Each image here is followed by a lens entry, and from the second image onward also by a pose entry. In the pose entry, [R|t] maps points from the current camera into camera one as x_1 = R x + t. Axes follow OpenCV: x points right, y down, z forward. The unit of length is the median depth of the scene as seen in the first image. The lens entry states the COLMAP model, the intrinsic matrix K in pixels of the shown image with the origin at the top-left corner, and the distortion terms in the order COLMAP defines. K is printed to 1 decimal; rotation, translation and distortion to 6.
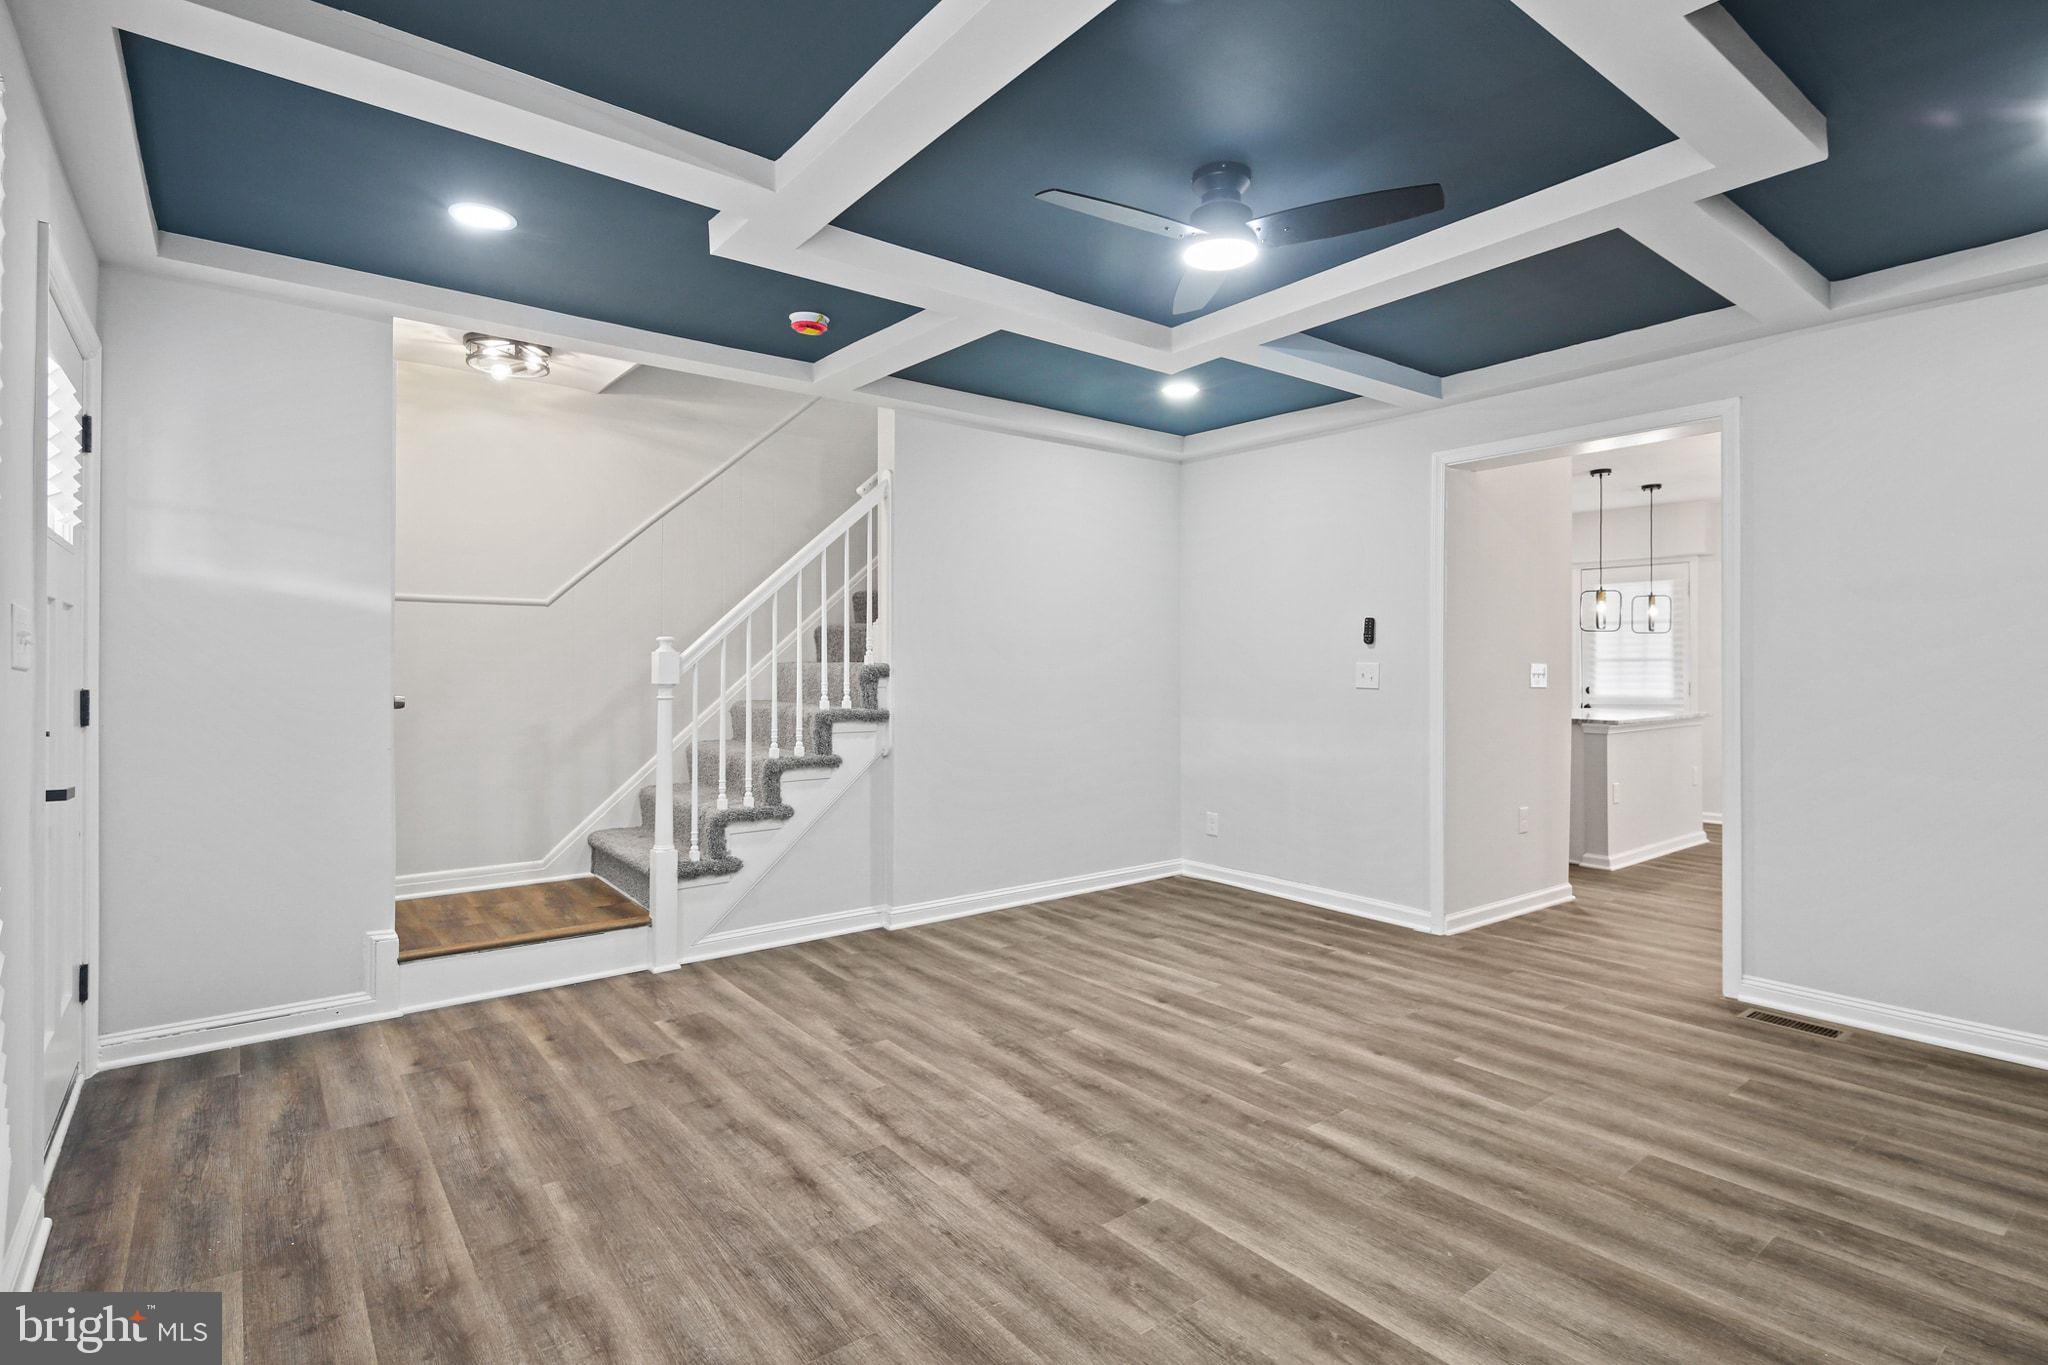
lens RADIAL K [[996.2, 0, 1031.0], [0, 996.2, 665.0], [0, 0, 1]] dist [0.002398, -0.001606]
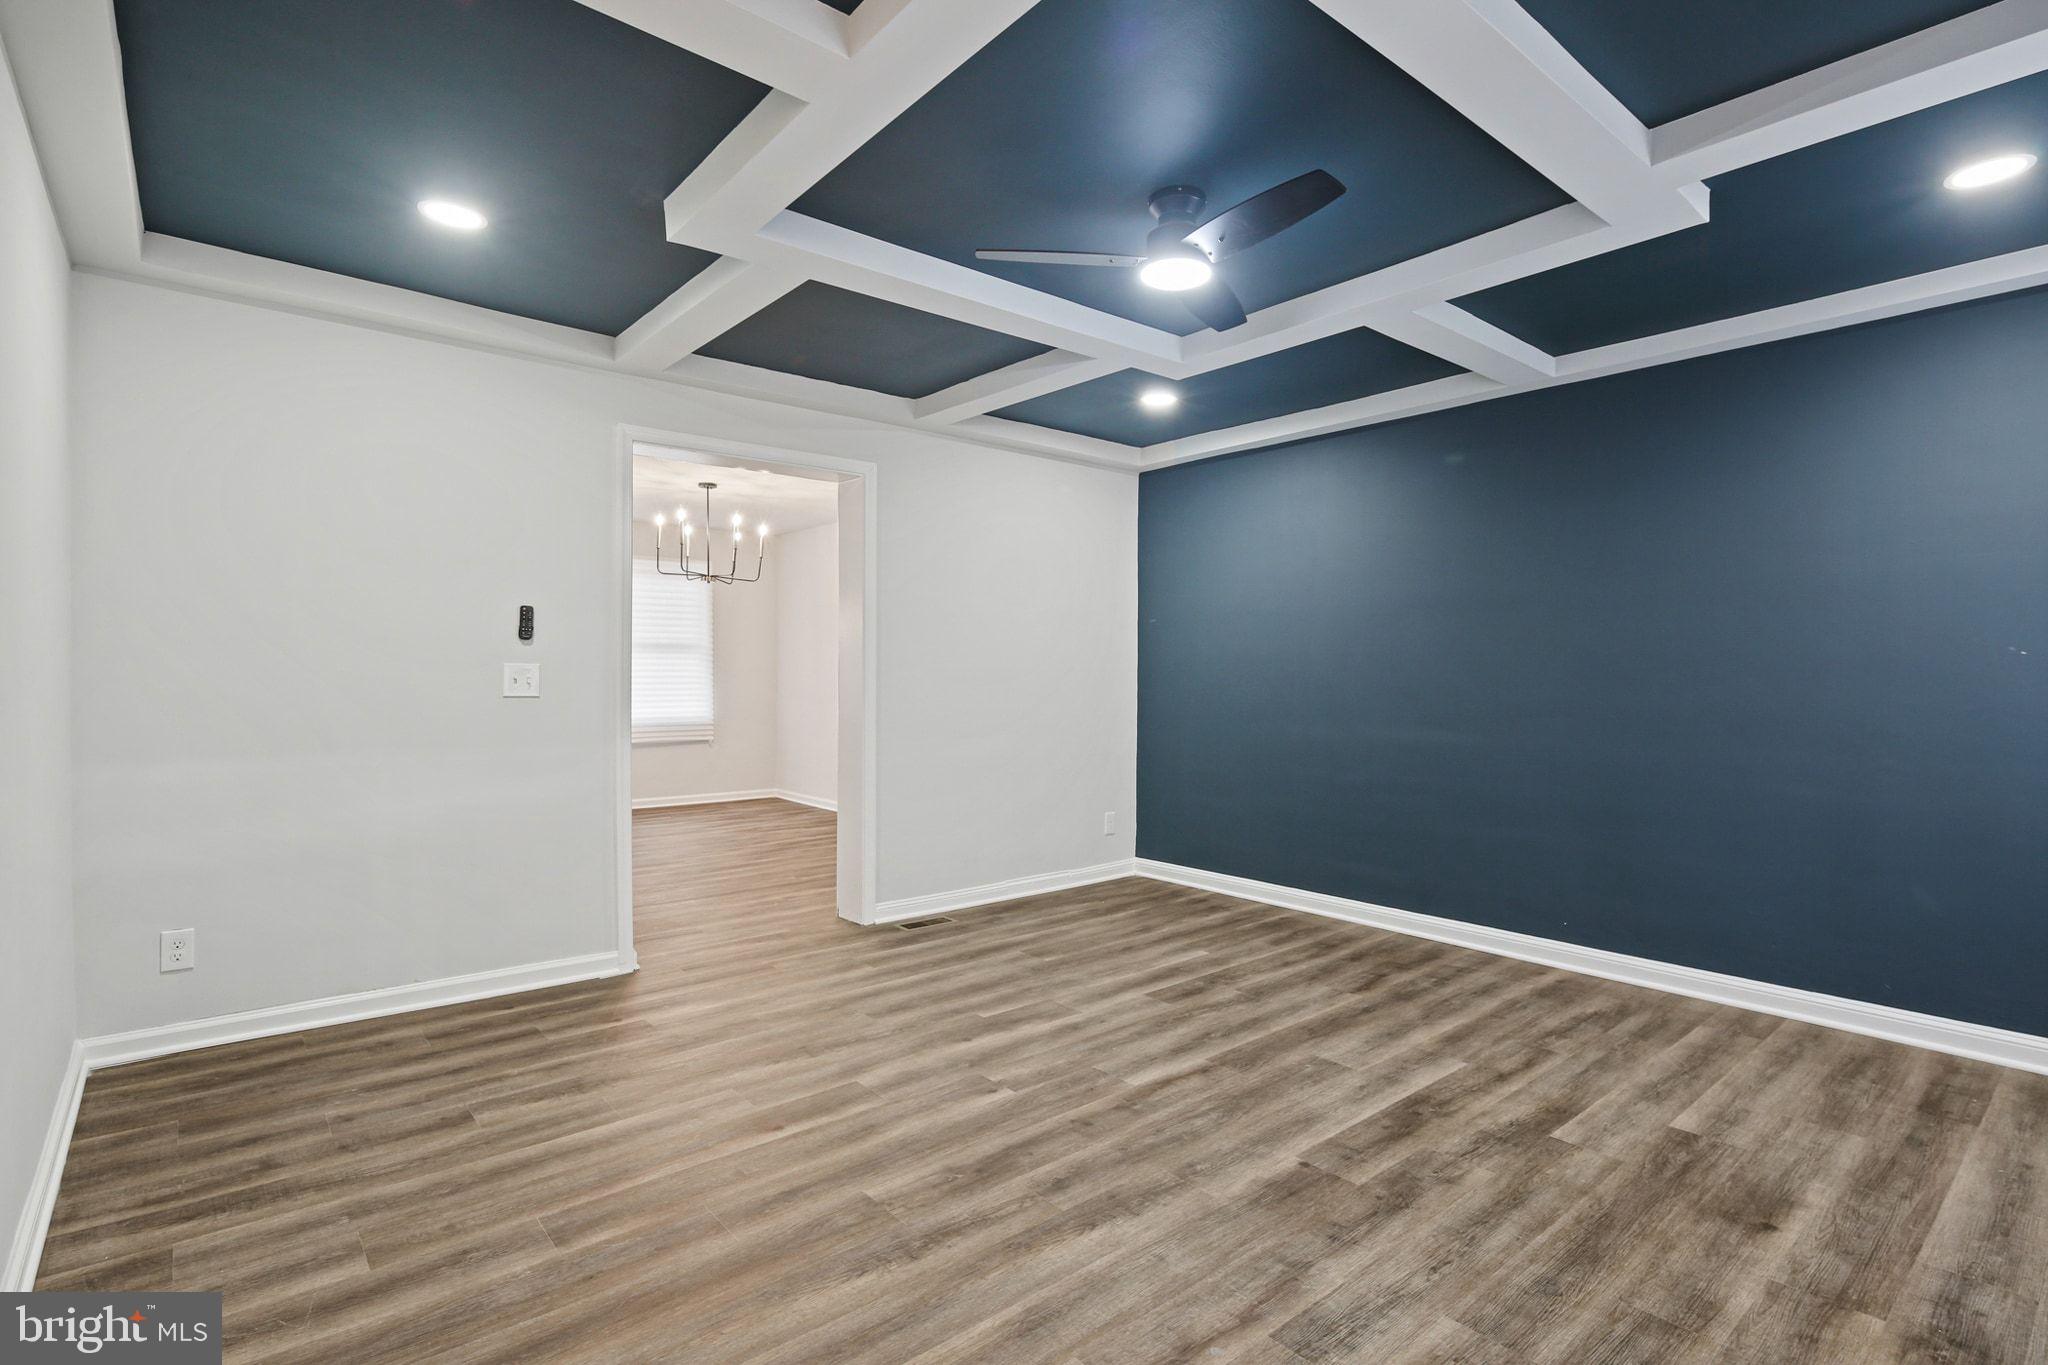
lens RADIAL K [[996.2, 0, 1031.0], [0, 996.2, 665.0], [0, 0, 1]] dist [0.002398, -0.001606]
pose [[-0.033052, 0.004193, 0.999445, -0.715155], [-0.004938, 0.999978, -0.004359, 0.000853], [-0.999441, -0.005079, -0.033030, 0.992064]]
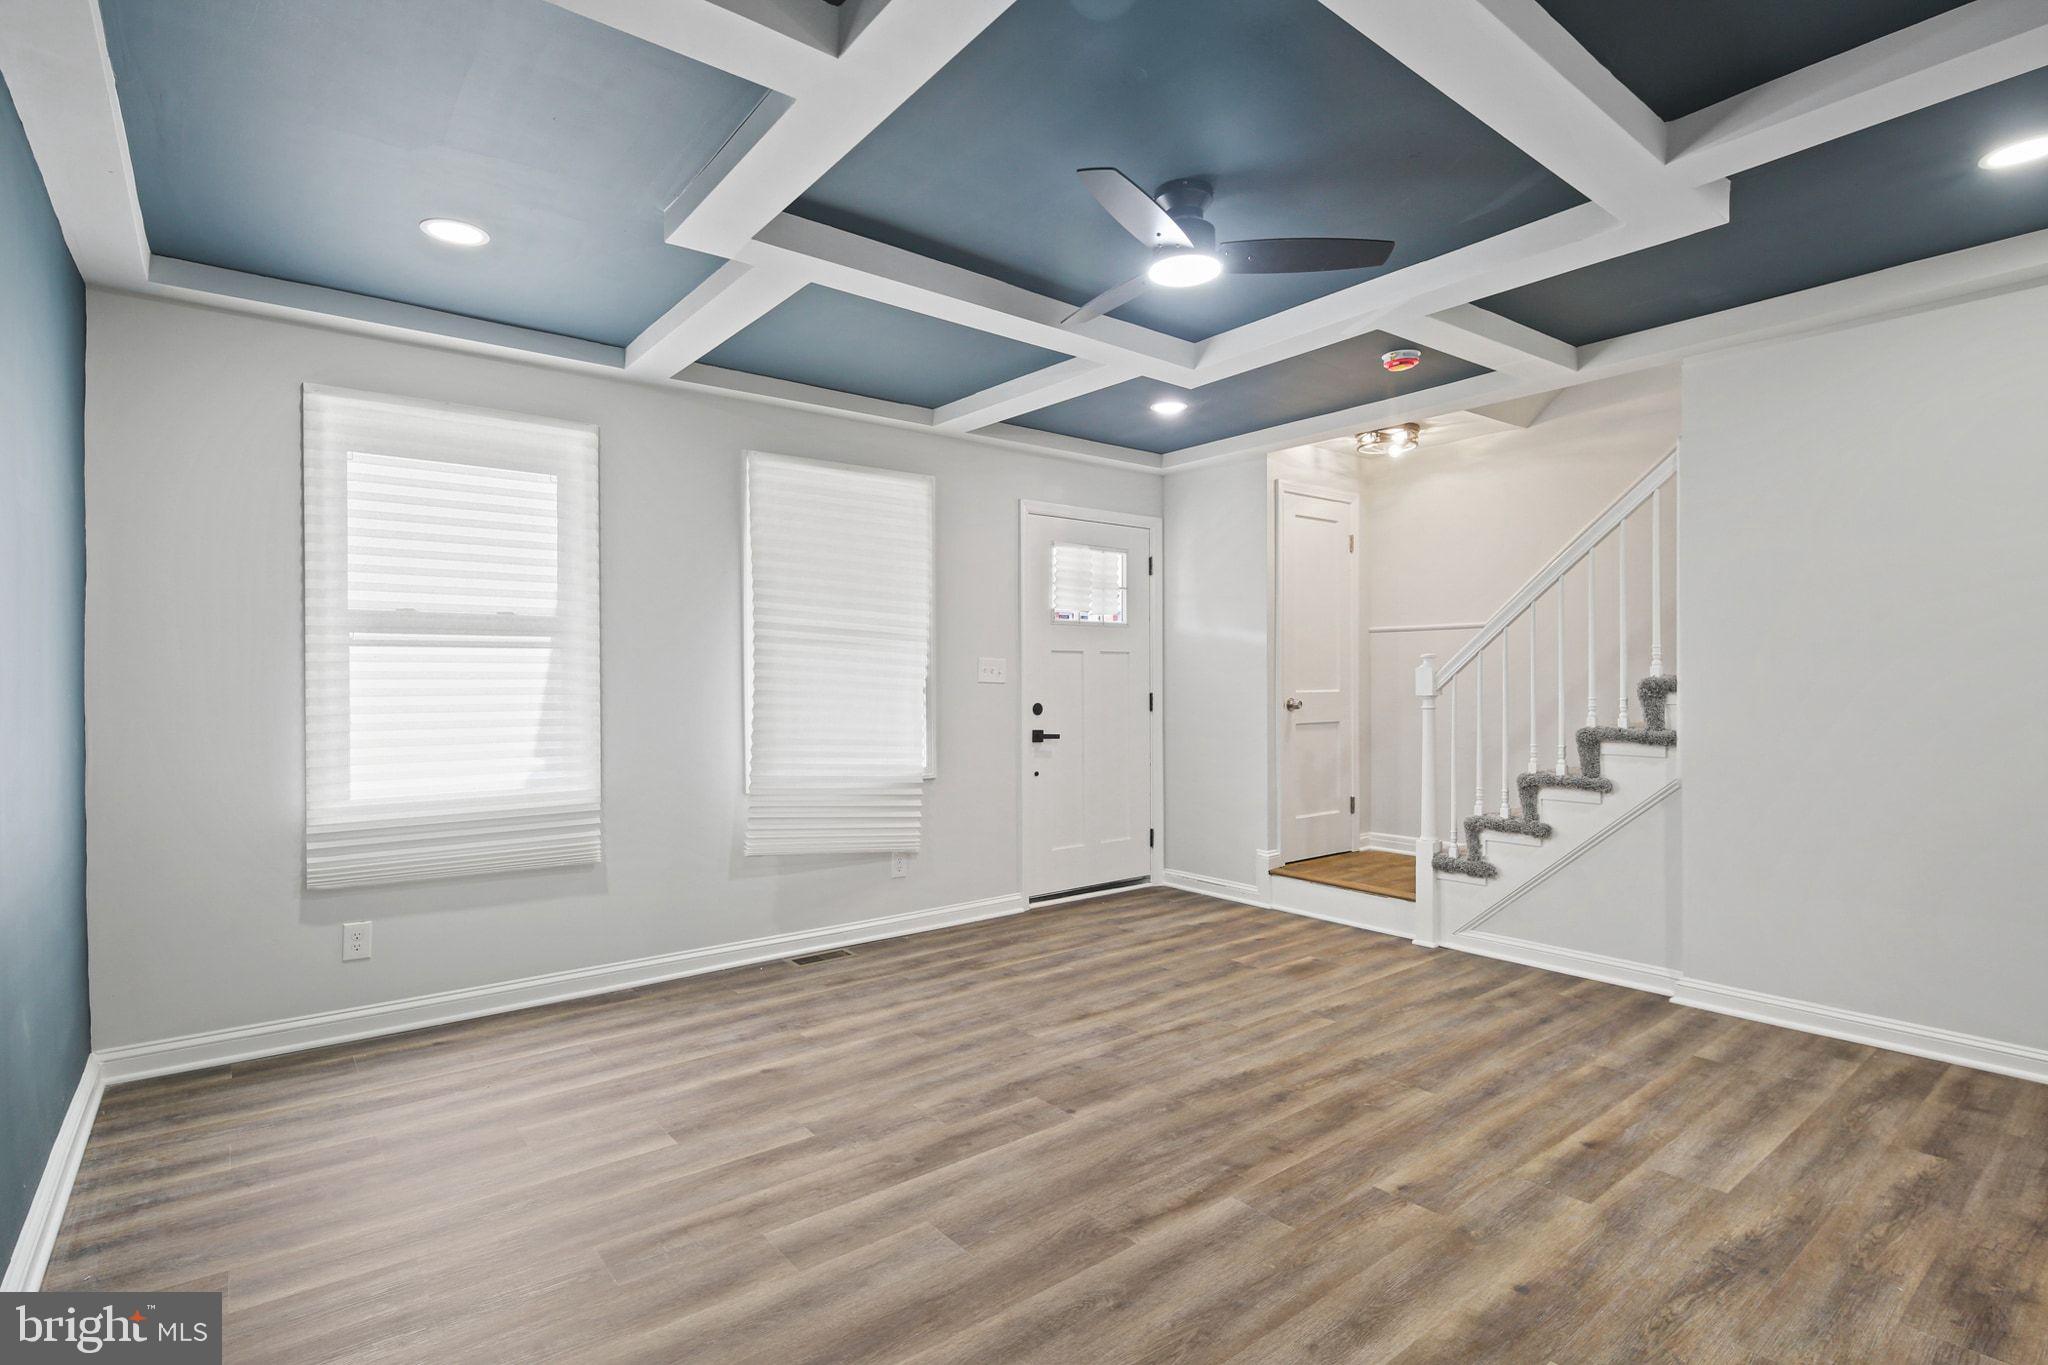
lens RADIAL K [[996.2, 0, 1031.0], [0, 996.2, 665.0], [0, 0, 1]] dist [0.002398, -0.001606]
pose [[0.004316, -0.017434, -0.999839, 1.010398], [0.004132, 0.999840, -0.017417, 0.003076], [0.999982, -0.004057, 0.004387, 0.703553]]
